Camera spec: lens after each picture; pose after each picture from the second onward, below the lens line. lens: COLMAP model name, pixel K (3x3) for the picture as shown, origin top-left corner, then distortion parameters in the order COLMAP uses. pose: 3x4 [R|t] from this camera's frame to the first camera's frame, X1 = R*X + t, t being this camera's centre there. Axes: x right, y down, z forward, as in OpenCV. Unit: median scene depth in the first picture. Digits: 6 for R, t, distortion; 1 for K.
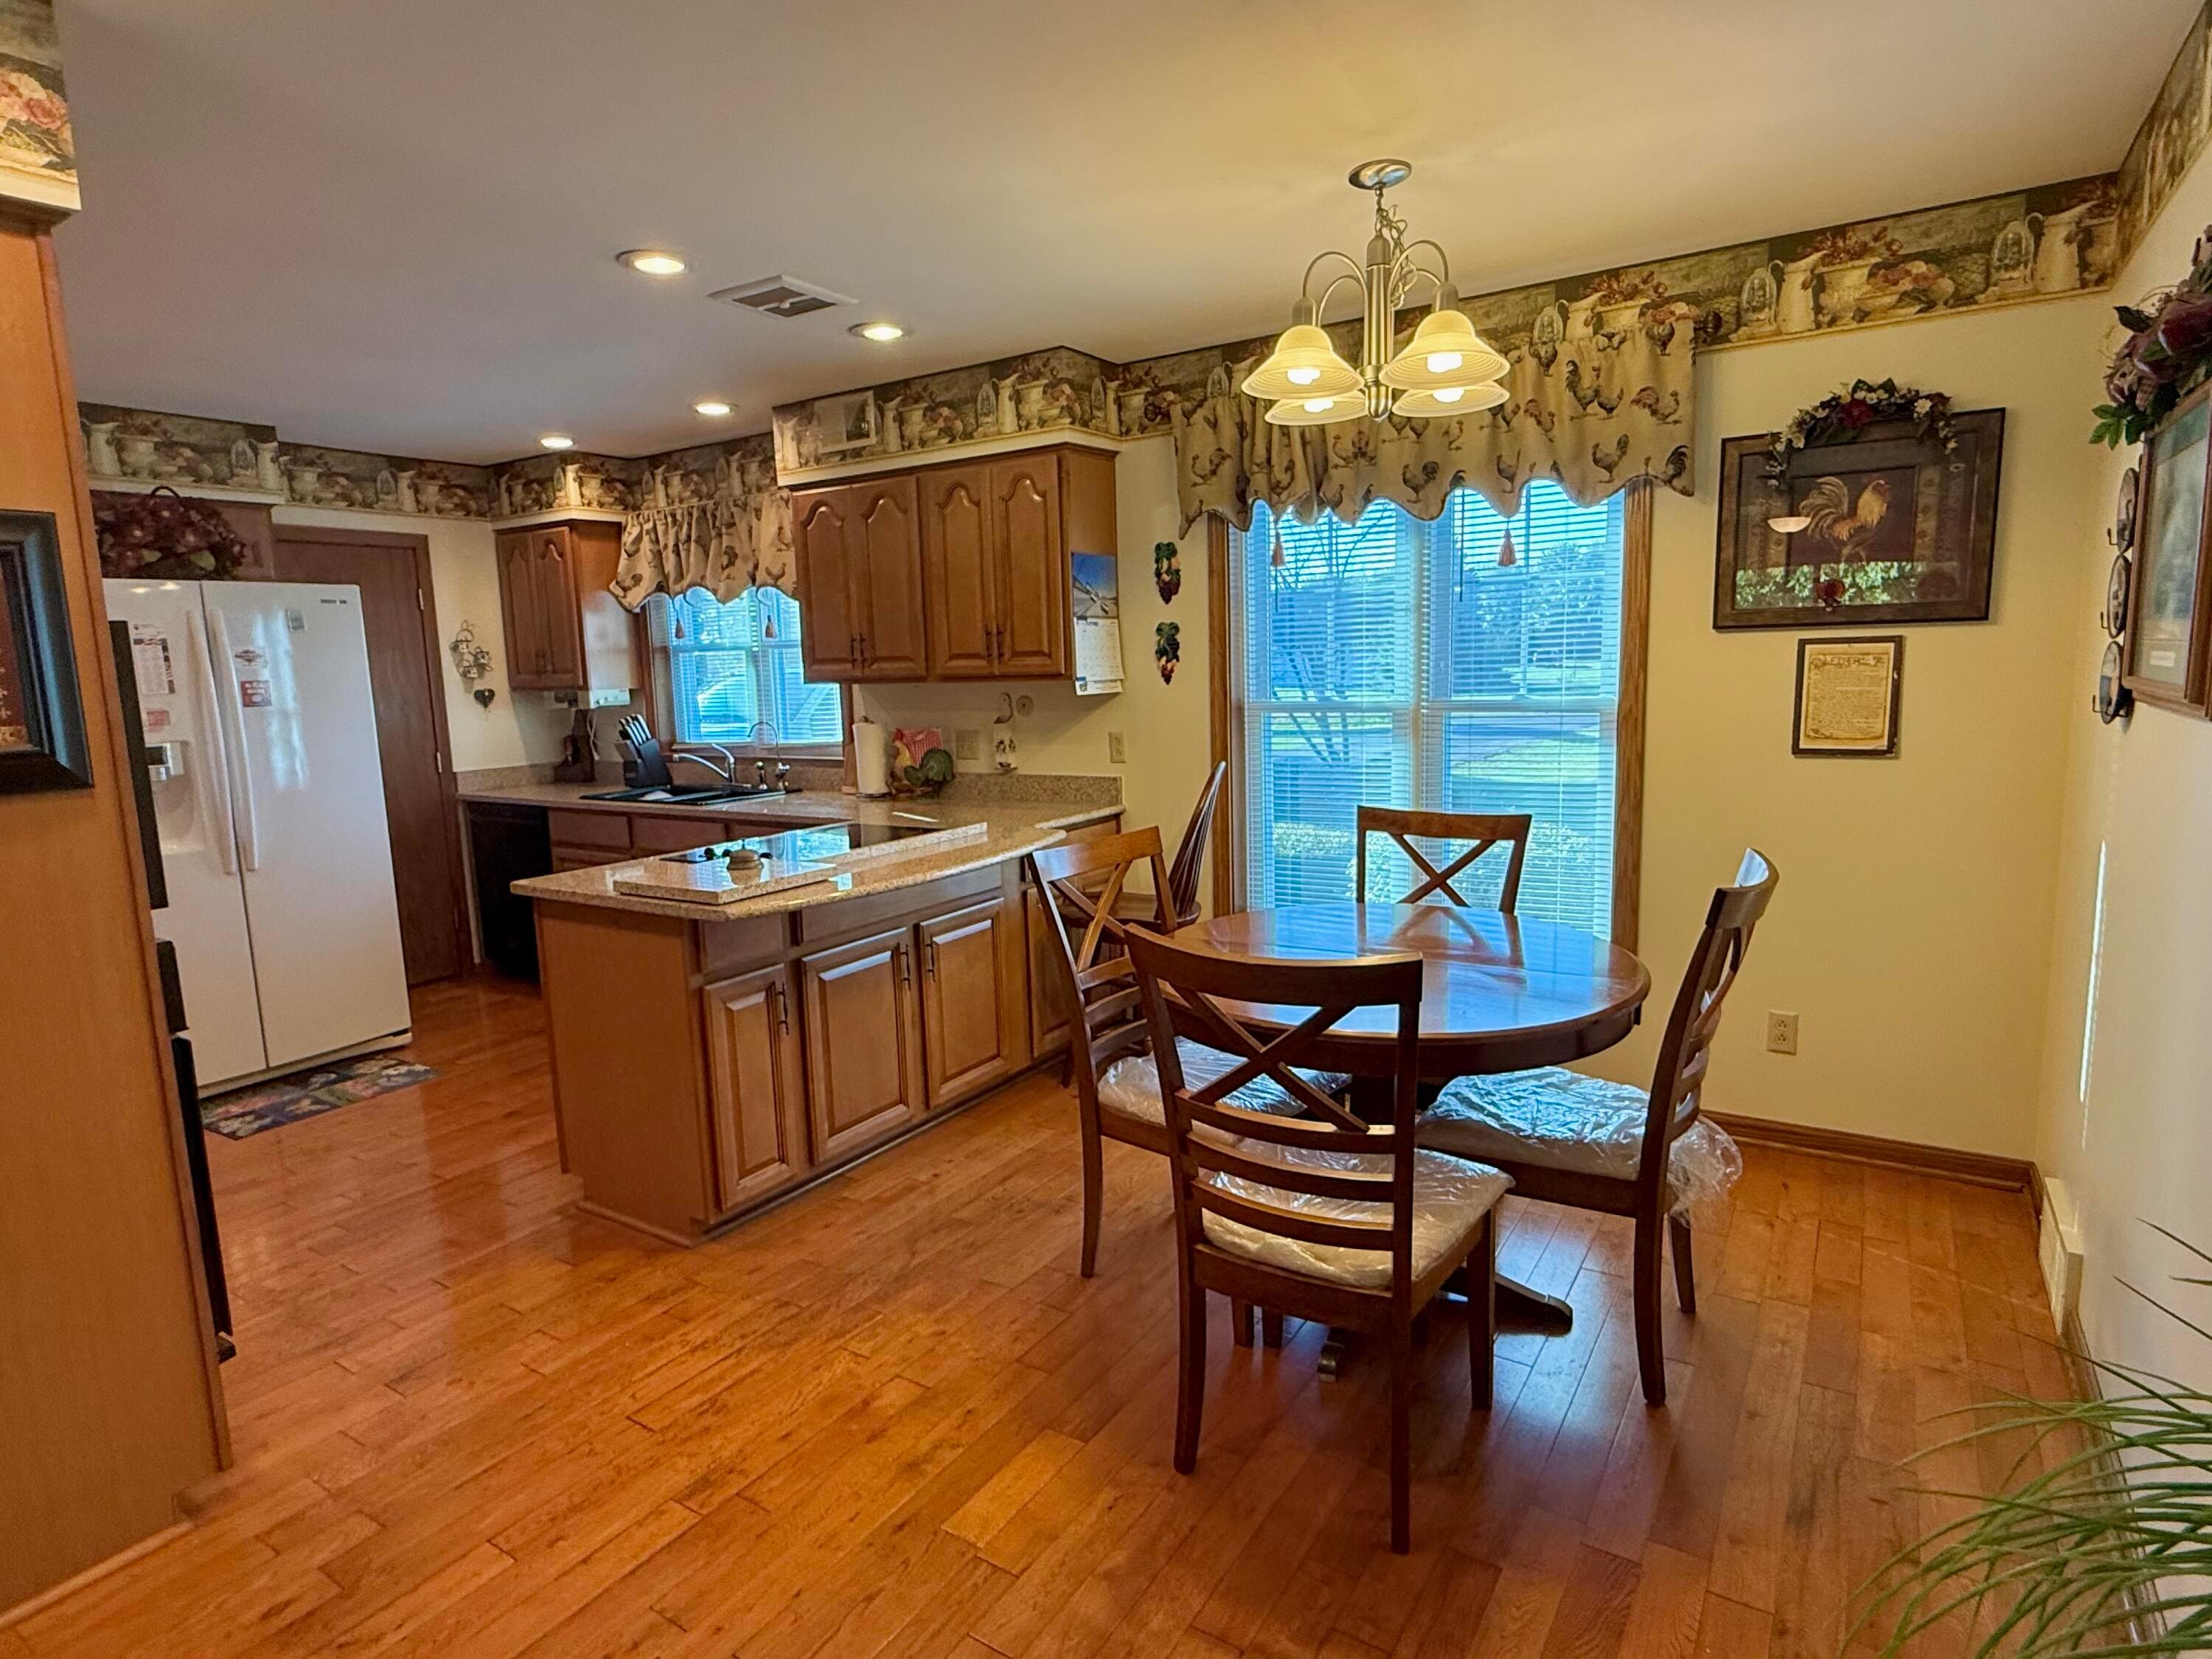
lens RADIAL K [[1202.7, 0, 1102.4], [0, 1202.7, 834.6], [0, 0, 1]] dist [0.000696, 0.000644]
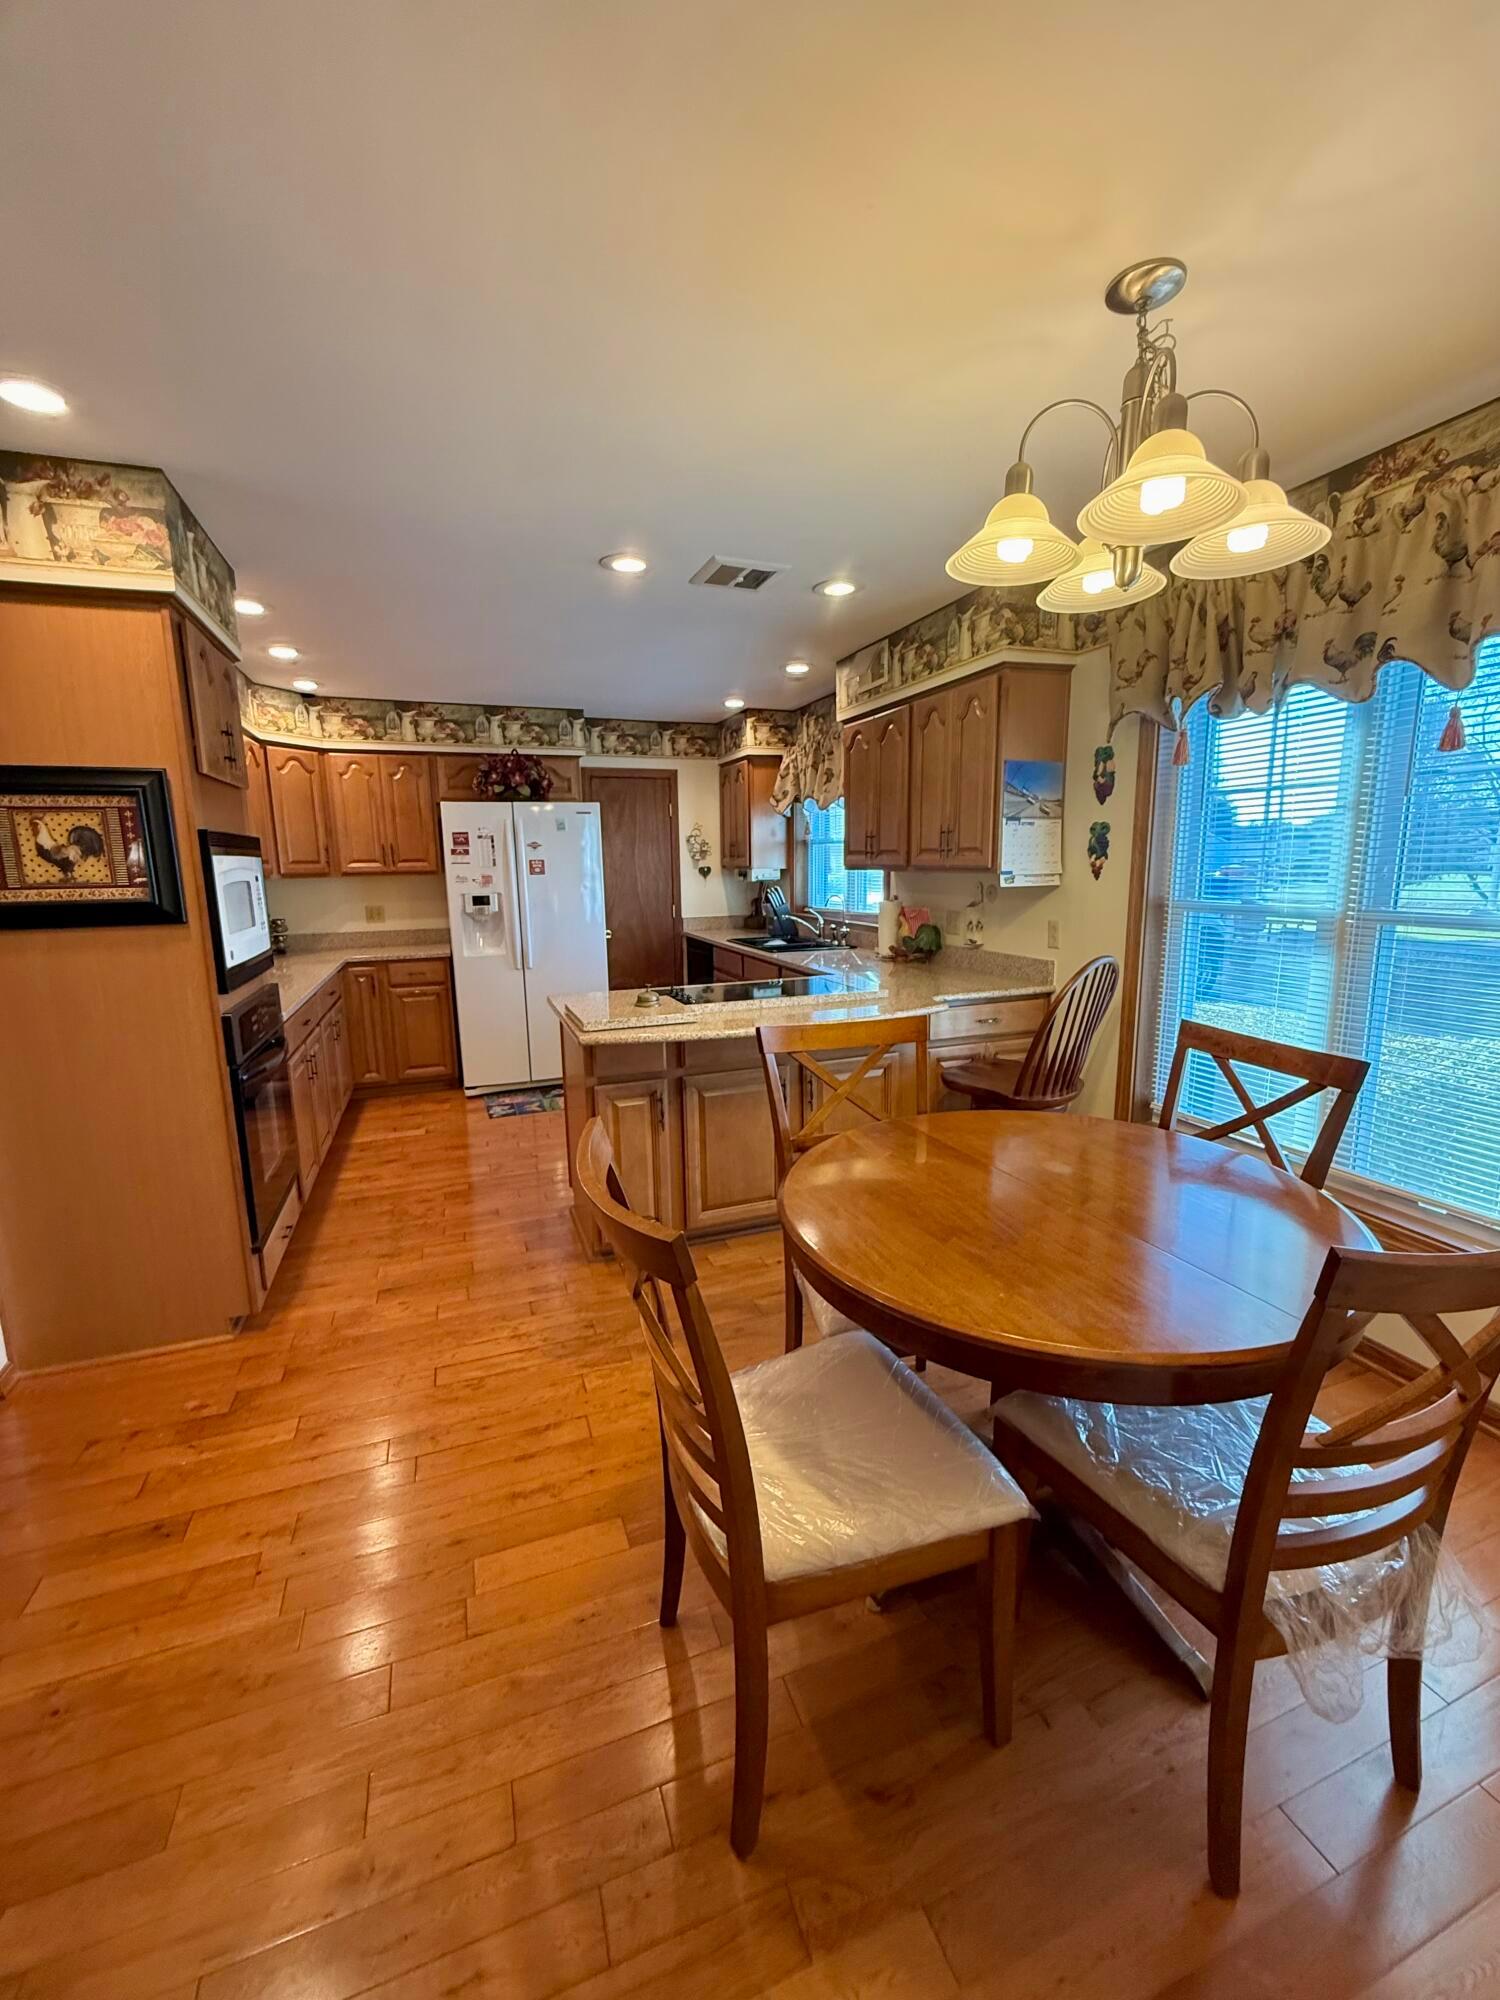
lens RADIAL K [[810.9, 0, 753.9], [0, 810.9, 998.8], [0, 0, 1]] dist [0.002020, 0.000029]
pose [[0.803849, 0.120344, -0.582532, 0.245528], [-0.095812, 0.992728, 0.072872, -0.043043], [0.587066, -0.002765, 0.809535, 0.231198]]
